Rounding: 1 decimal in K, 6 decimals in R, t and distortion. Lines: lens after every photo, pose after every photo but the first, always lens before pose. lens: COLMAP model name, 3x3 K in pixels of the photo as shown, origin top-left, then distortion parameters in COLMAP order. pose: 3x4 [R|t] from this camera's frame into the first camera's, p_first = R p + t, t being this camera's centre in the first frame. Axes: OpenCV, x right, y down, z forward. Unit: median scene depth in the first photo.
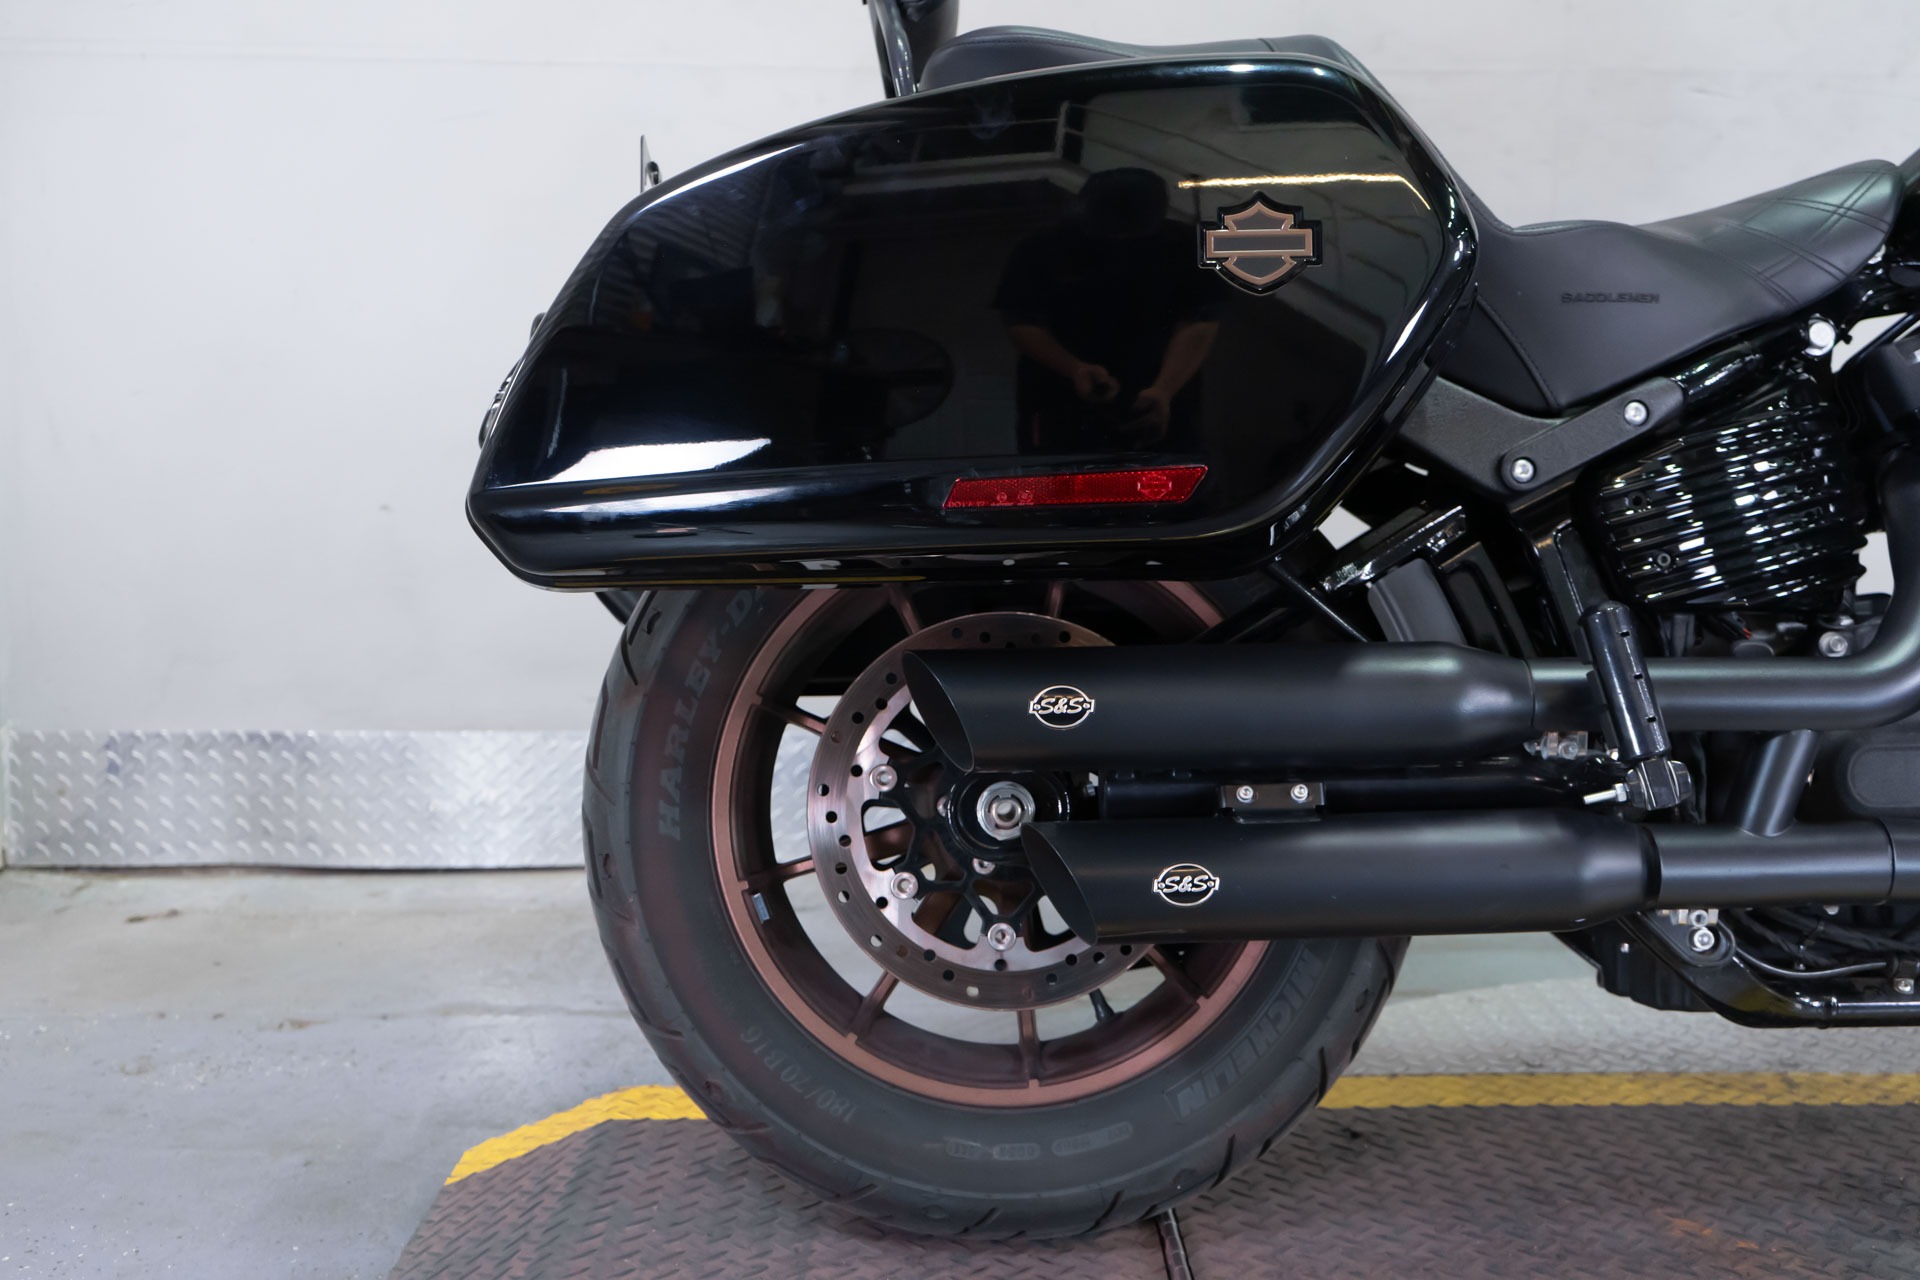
lens RADIAL K [[2026.9, 0, 964.1], [0, 2026.9, 621.3], [0, 0, 1]] dist [0.008405, 0.011759]
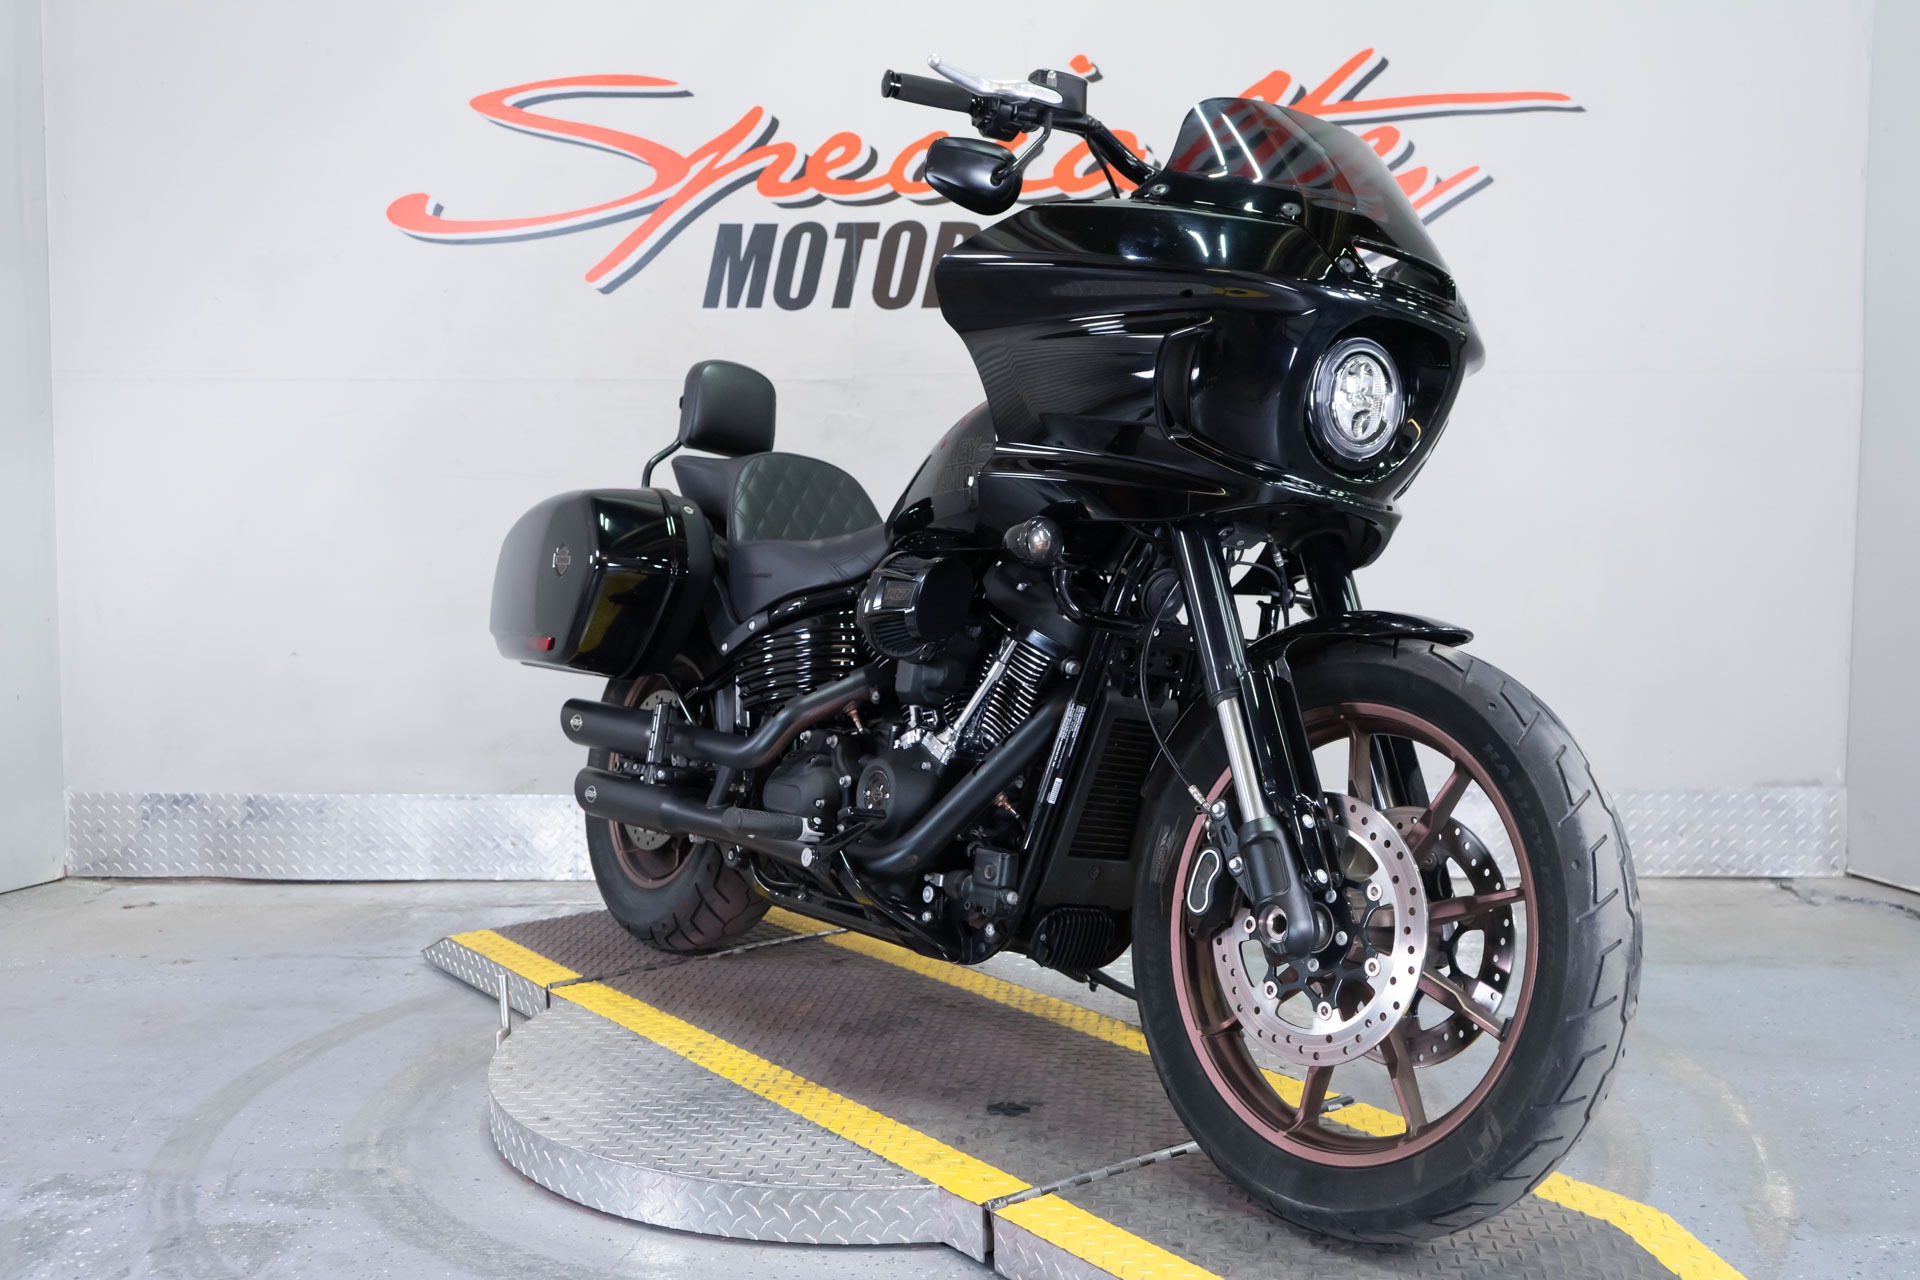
lens RADIAL K [[1845.9, 0, 961.7], [0, 1845.9, 642.0], [0, 0, 1]] dist [-0.005183, 0.018063]
pose [[0.996548, -0.000596, -0.083015, 0.357280], [-0.002249, 0.999414, -0.034164, -0.016761], [0.082986, 0.034233, 0.995963, -0.403949]]
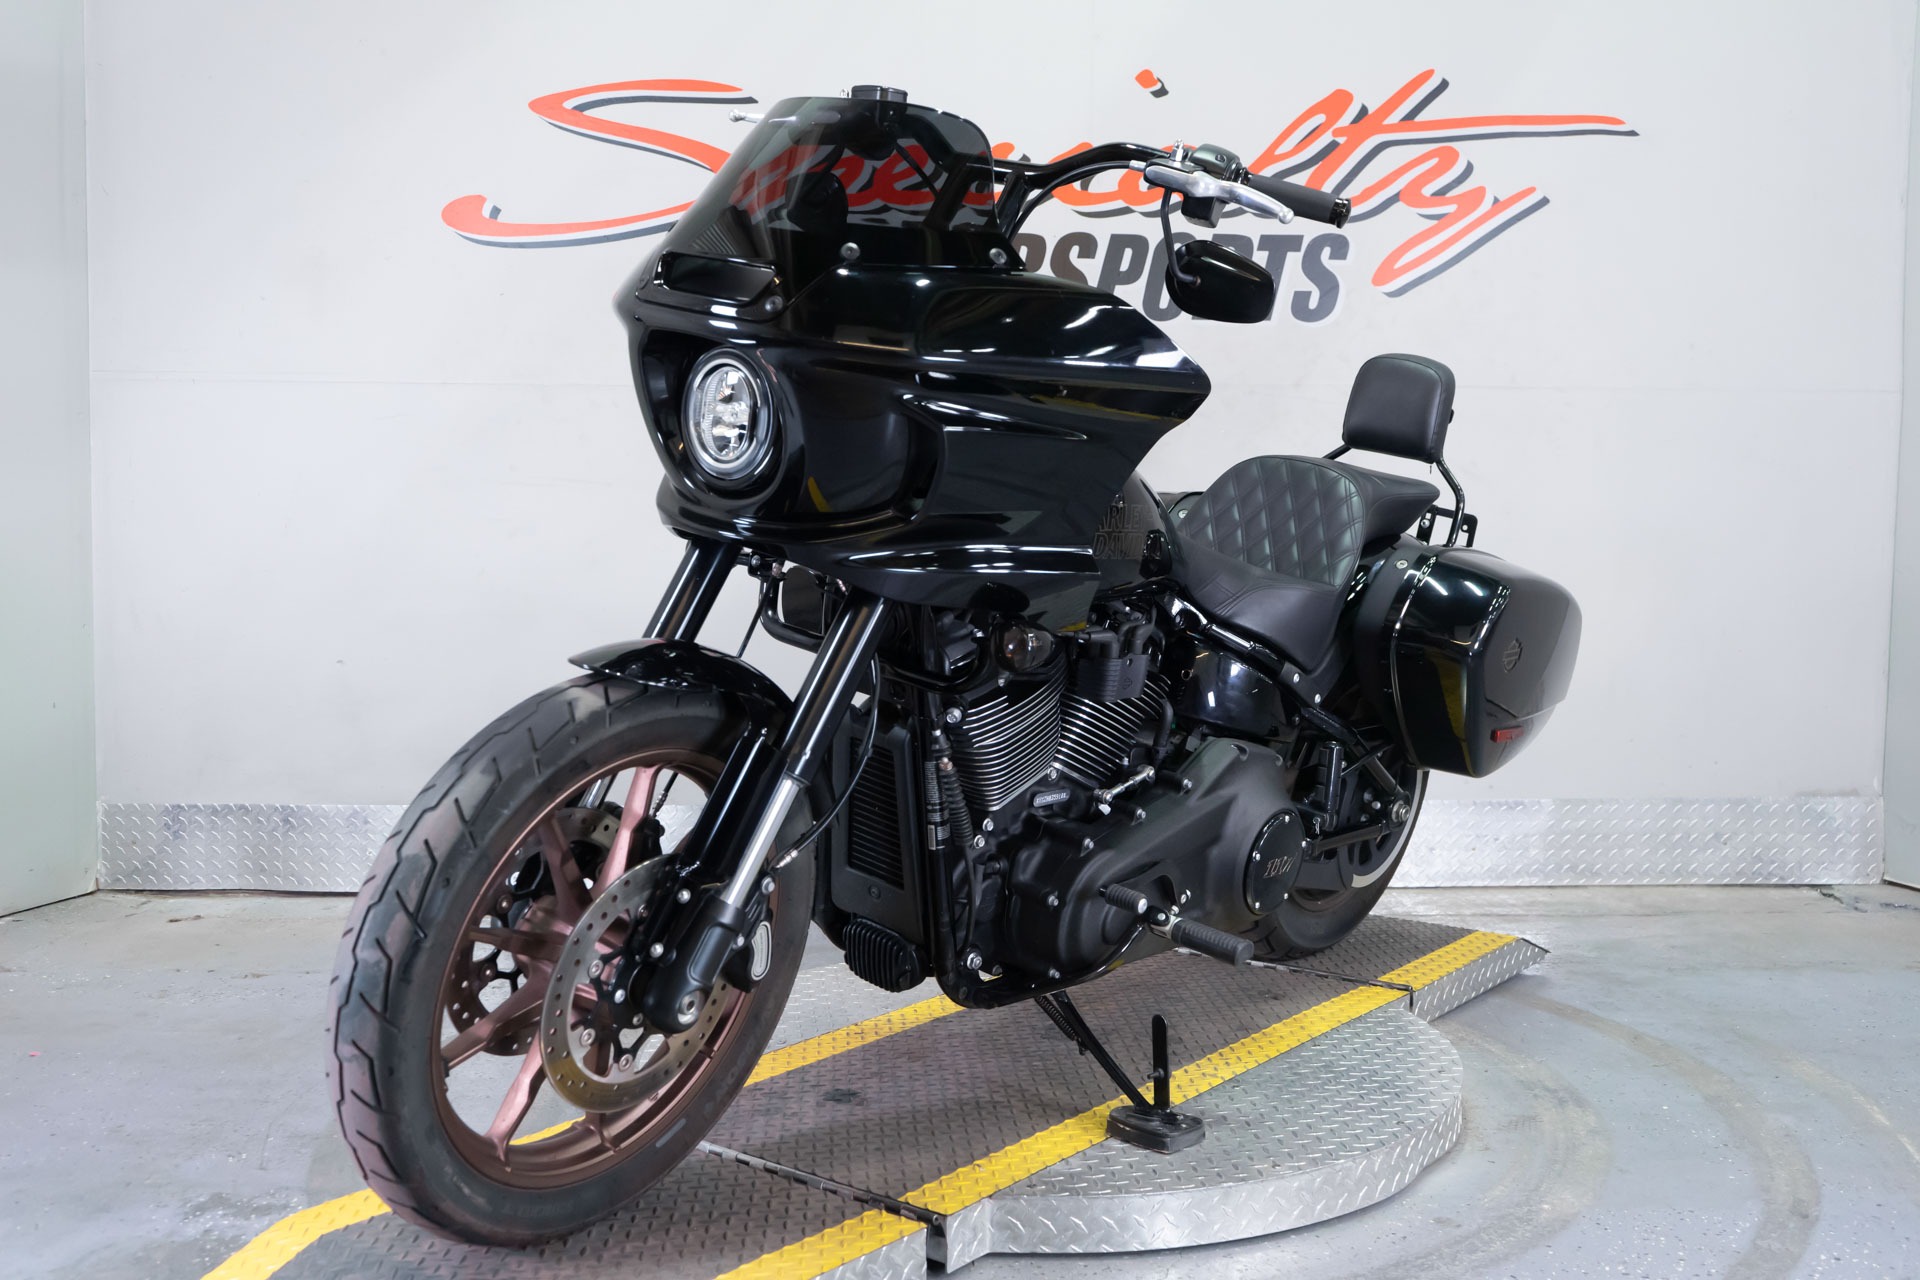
lens RADIAL K [[1845.9, 0, 961.7], [0, 1845.9, 642.0], [0, 0, 1]] dist [-0.005183, 0.018063]
pose [[0.999627, 0.003142, -0.027141, 0.232418], [-0.004244, 0.999164, -0.040659, -0.015153], [0.026991, 0.040759, 0.998804, -0.411726]]
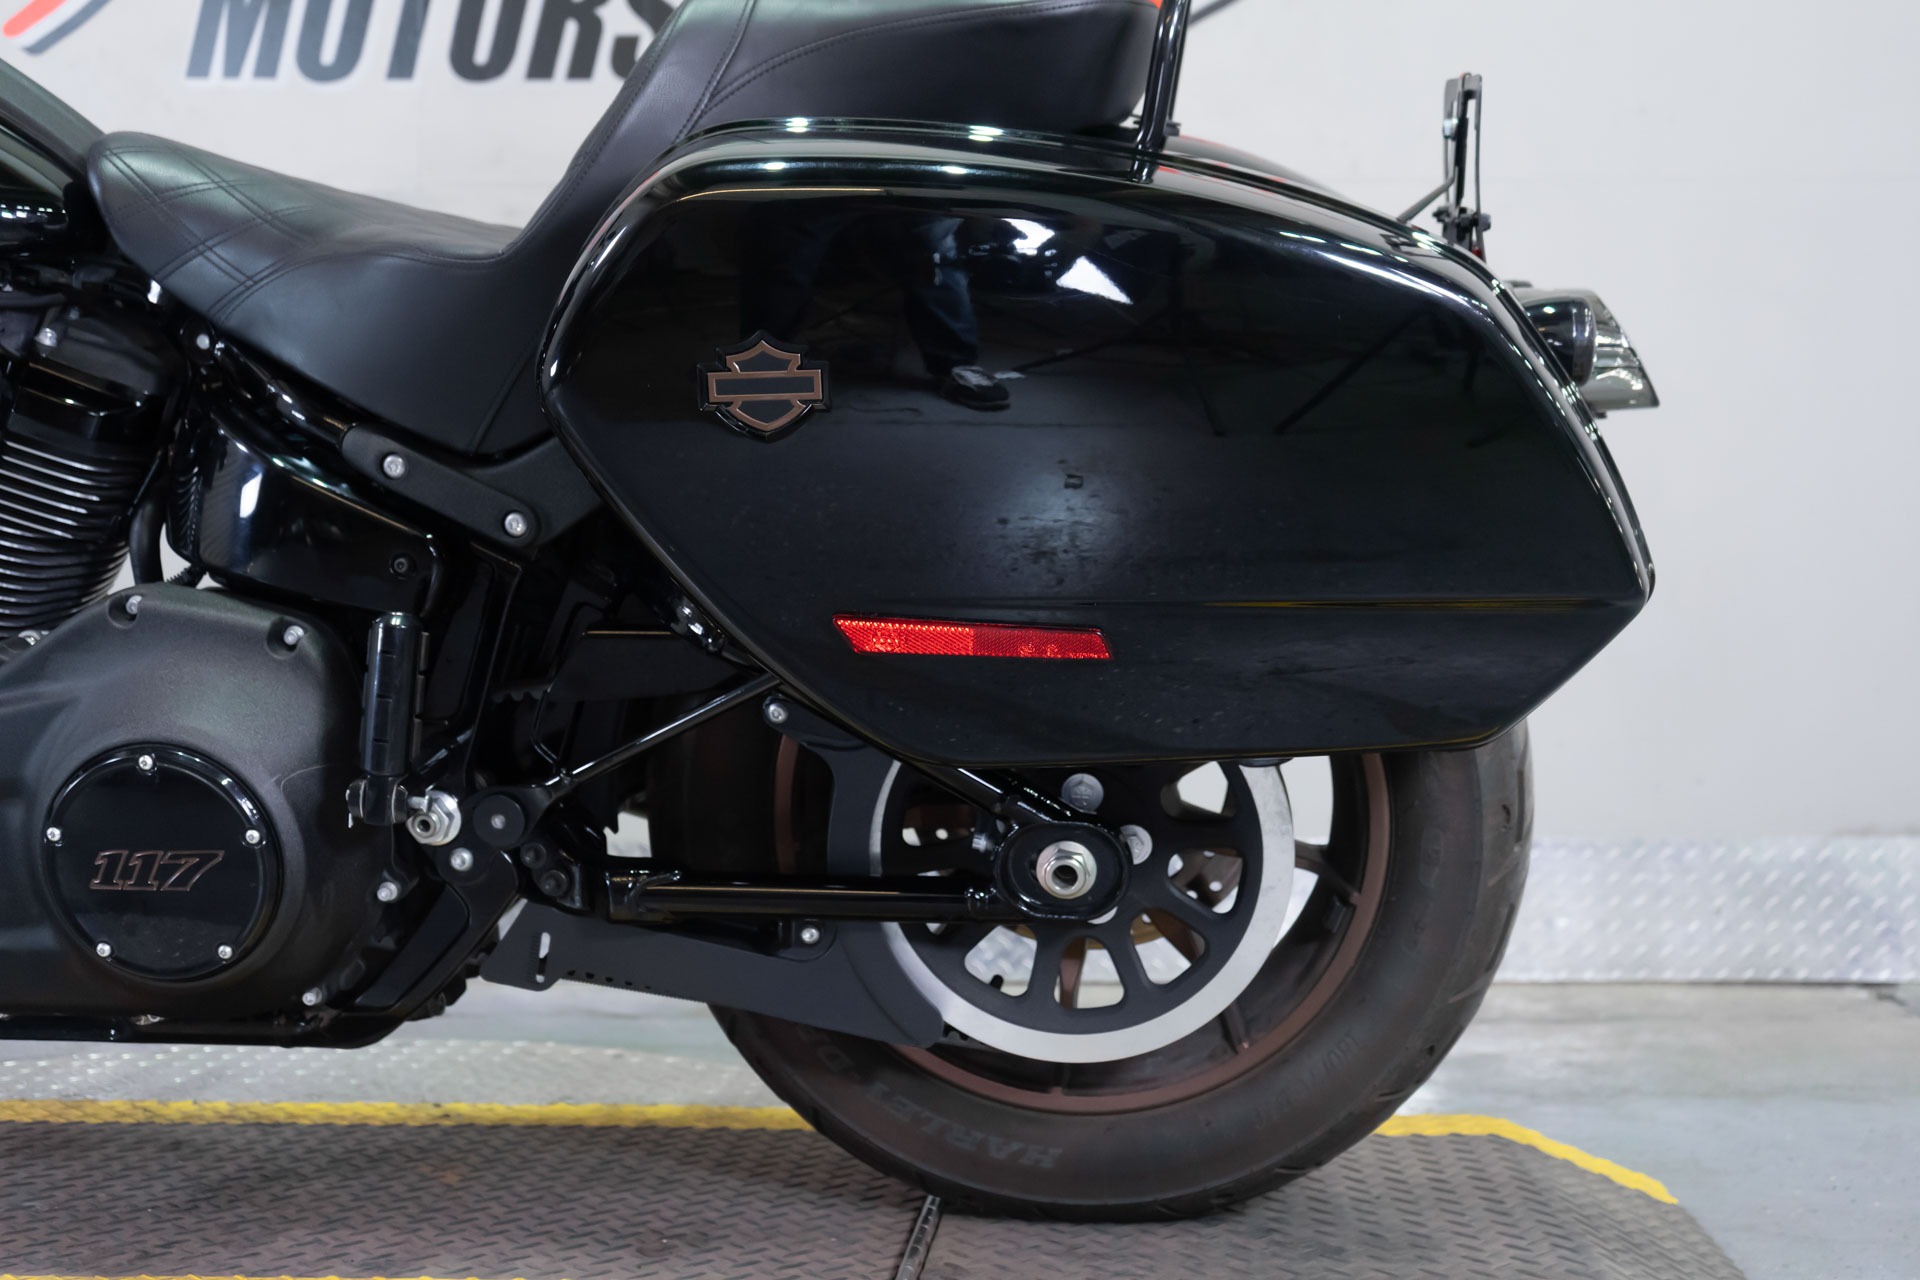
lens RADIAL K [[2238.9, 0, 960.0], [0, 2238.9, 640.0], [0, 0, 1]] dist [0.014323, 0.024223]
pose [[0.997483, 0.001308, -0.070892, 0.499574], [-0.008814, 0.994362, -0.105671, 0.066411], [0.070354, 0.106029, 0.991871, -0.060015]]
